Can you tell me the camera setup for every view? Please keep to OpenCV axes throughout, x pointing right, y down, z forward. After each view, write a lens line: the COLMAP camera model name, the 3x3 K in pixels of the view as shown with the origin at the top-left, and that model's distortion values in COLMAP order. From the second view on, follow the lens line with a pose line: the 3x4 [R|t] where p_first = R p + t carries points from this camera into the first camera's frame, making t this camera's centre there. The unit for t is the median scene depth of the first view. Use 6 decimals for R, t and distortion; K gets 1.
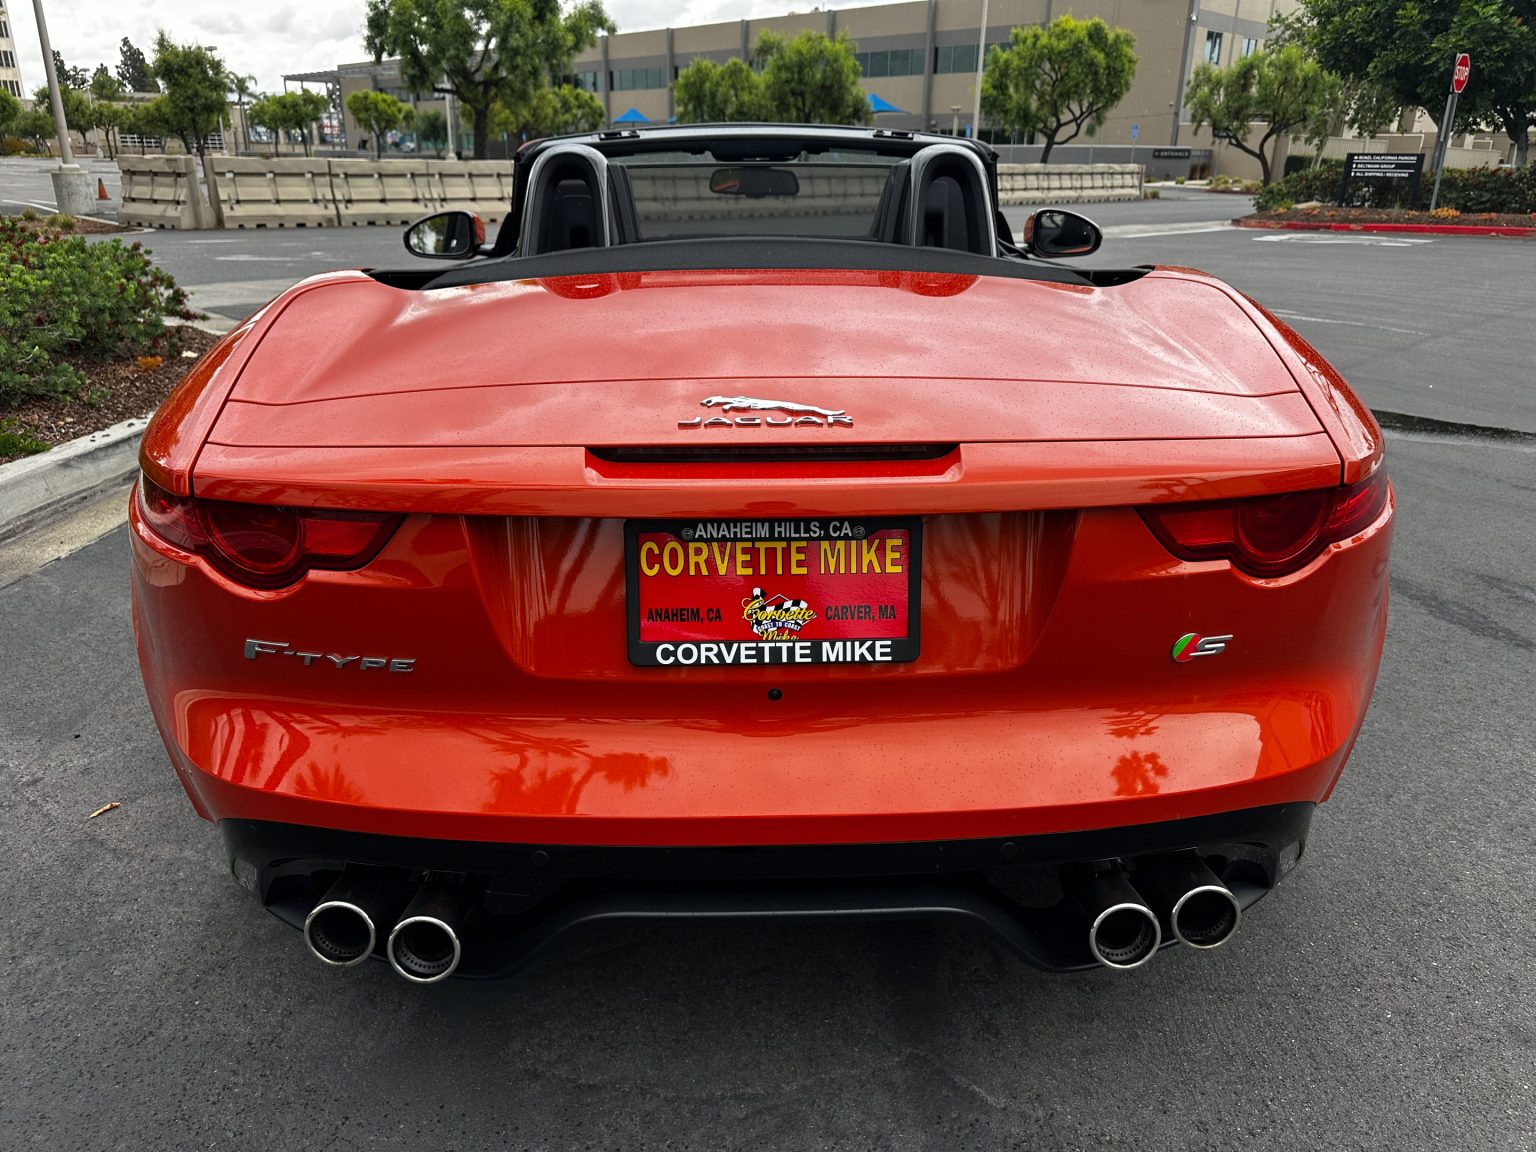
lens RADIAL K [[1090.8, 0, 770.3], [0, 1090.8, 569.6], [0, 0, 1]] dist [0.021652, -0.024624]
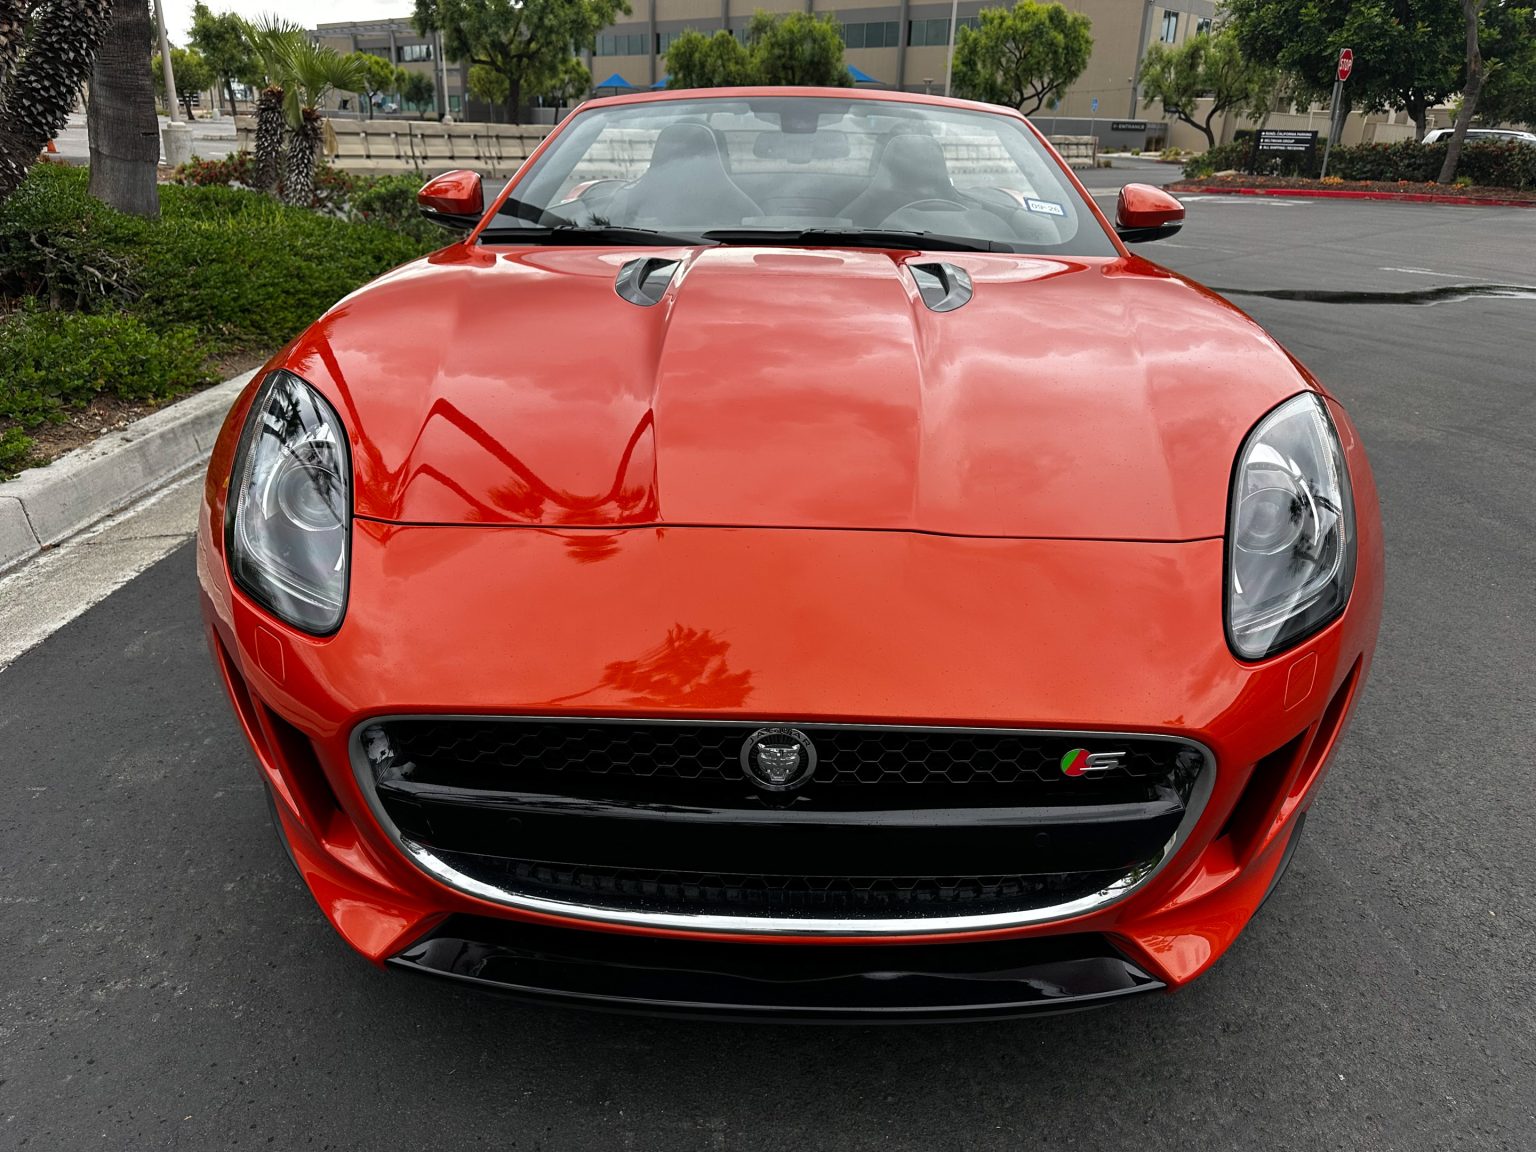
lens RADIAL K [[1090.8, 0, 770.9], [0, 1090.8, 558.5], [0, 0, 1]] dist [0.021652, -0.024624]
pose [[0.999570, 0.003959, 0.029049, -0.030426], [-0.004483, 0.999828, 0.017984, 0.059859], [-0.028973, -0.018107, 0.999416, -0.163569]]
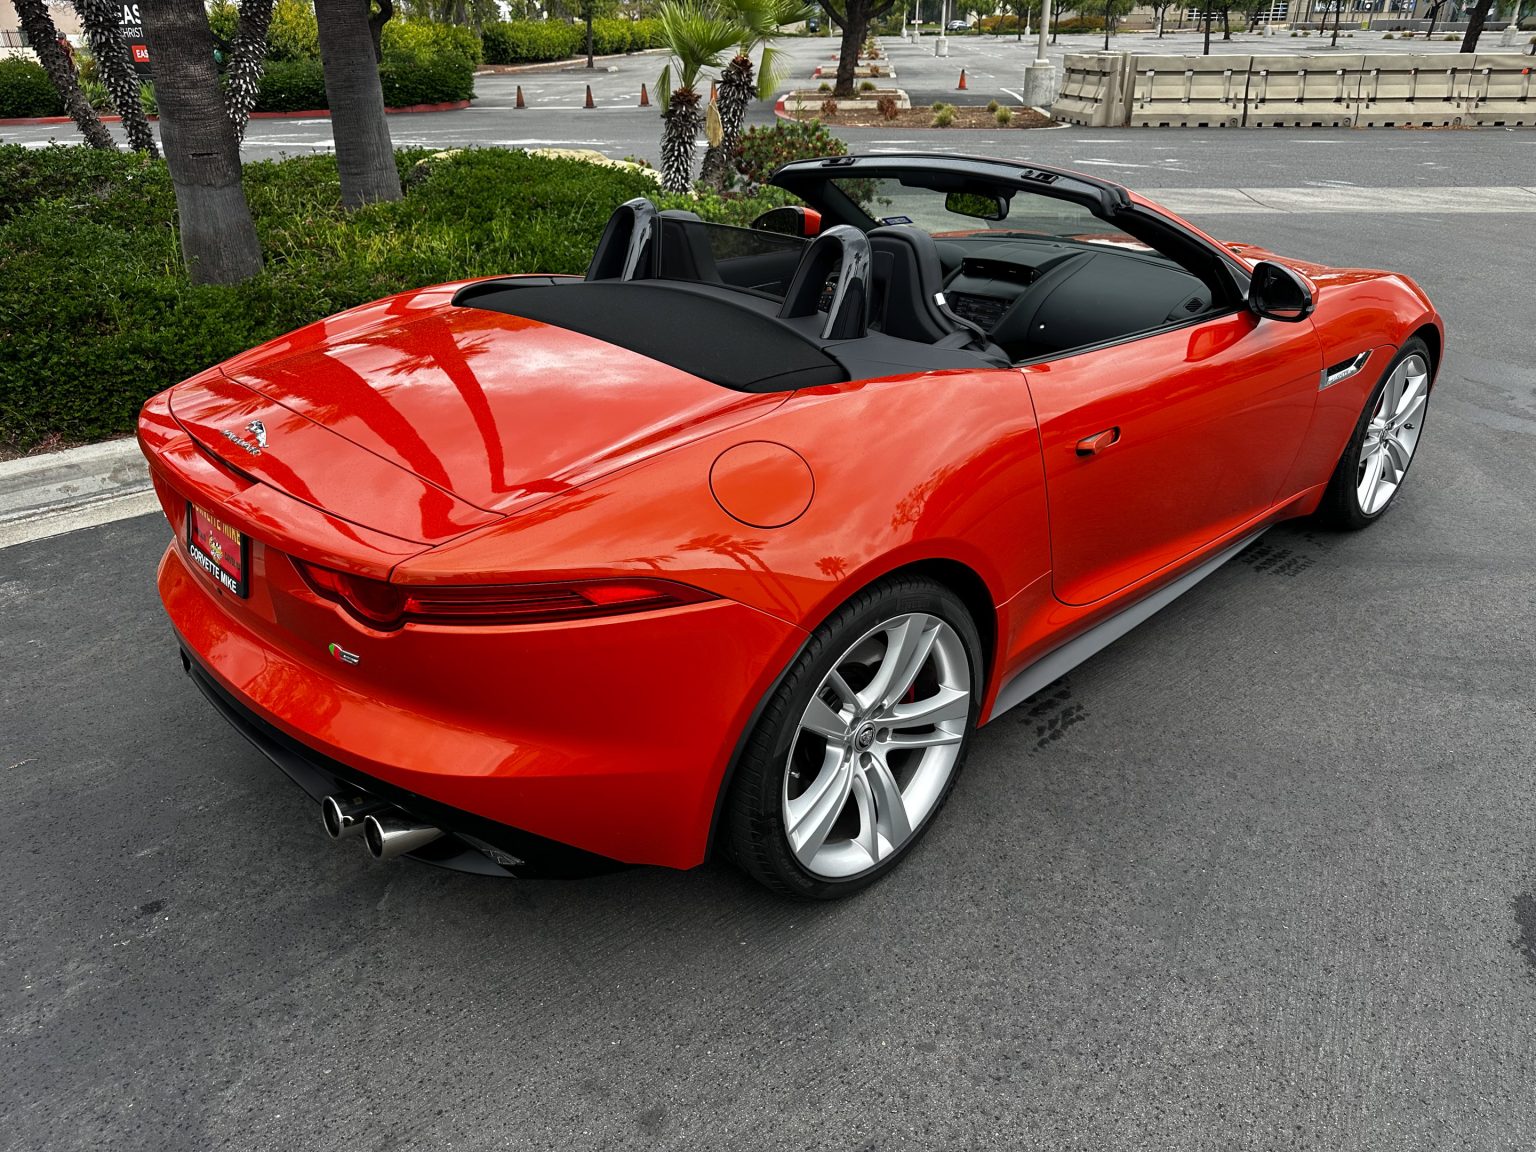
lens RADIAL K [[1090.8, 0, 768.7], [0, 1090.8, 571.3], [0, 0, 1]] dist [0.021652, -0.024624]
pose [[0.663909, 0.314677, -0.678382, 0.085985], [-0.243938, 0.948665, 0.201317, -0.023822], [0.706908, 0.031827, 0.706589, 0.017897]]
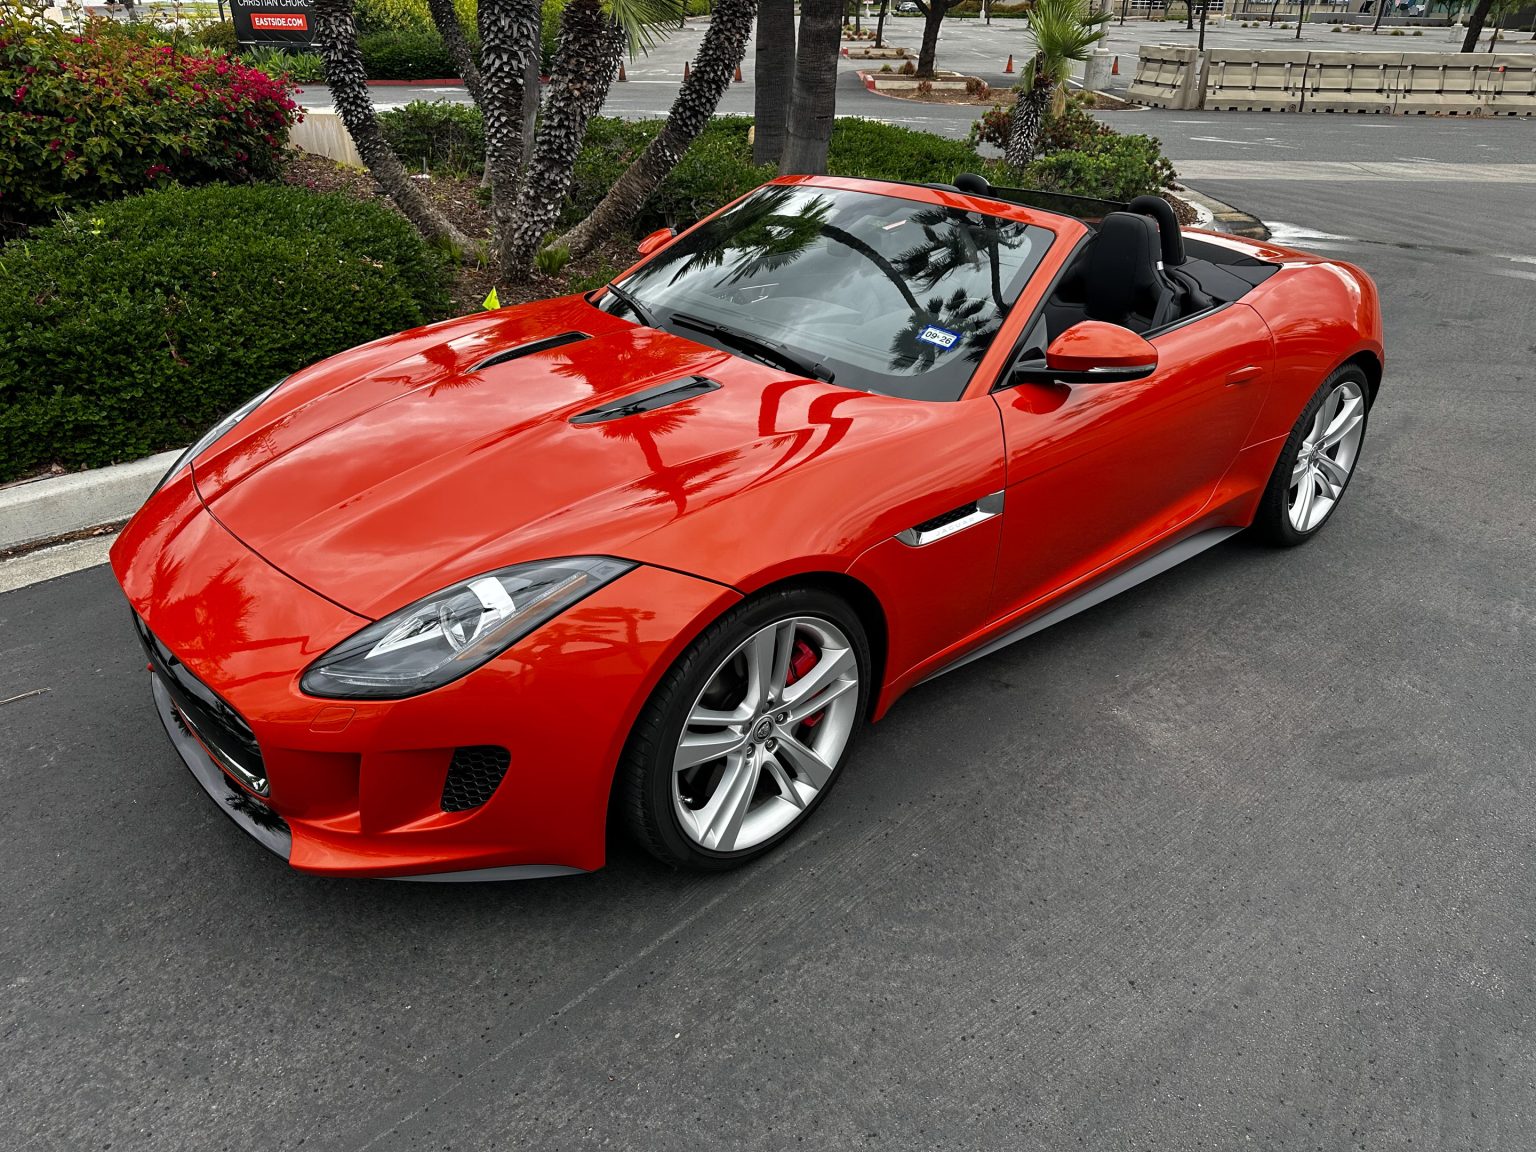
lens RADIAL K [[1090.8, 0, 781.4], [0, 1090.8, 561.2], [0, 0, 1]] dist [0.021652, -0.024624]
pose [[0.710962, 0.316452, -0.628005, 0.064890], [-0.250511, 0.948415, 0.194304, 0.031799], [0.657097, 0.019180, 0.753562, -0.152317]]
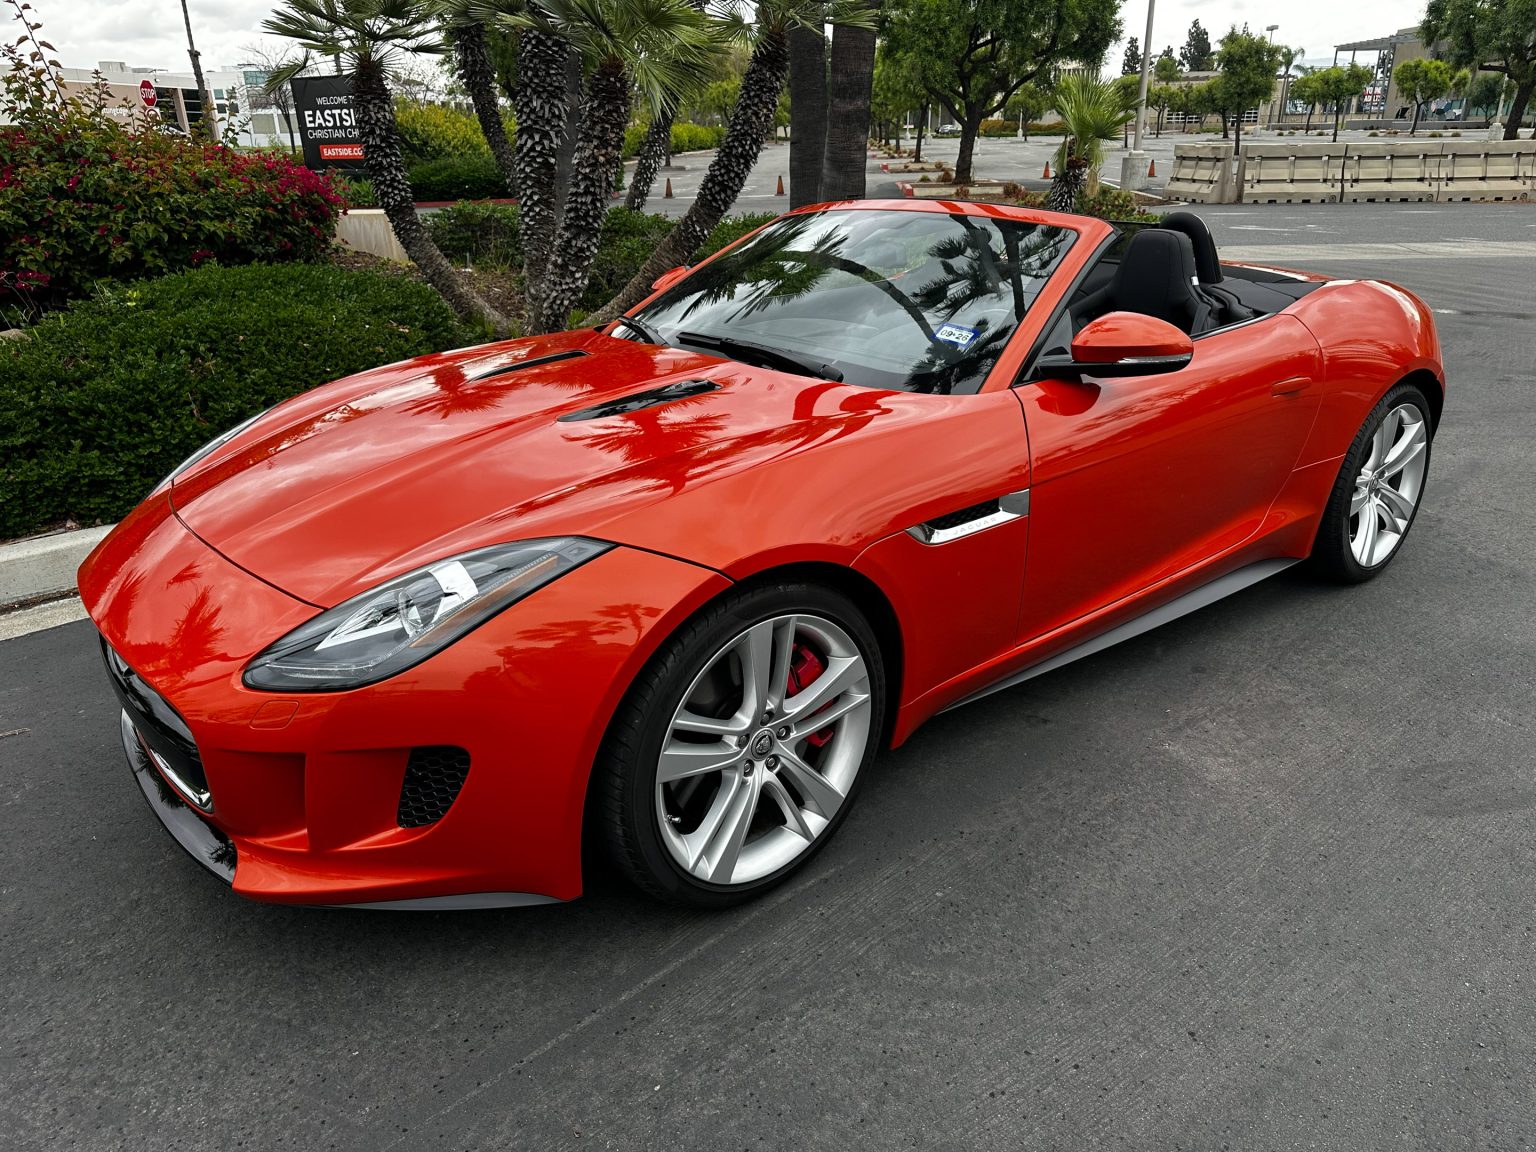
lens RADIAL K [[1090.8, 0, 777.0], [0, 1090.8, 564.3], [0, 0, 1]] dist [0.021652, -0.024624]
pose [[0.680870, 0.245132, -0.690164, 0.064915], [-0.231543, 0.966040, 0.114693, 0.040900], [0.694841, 0.081711, 0.714506, -0.142794]]
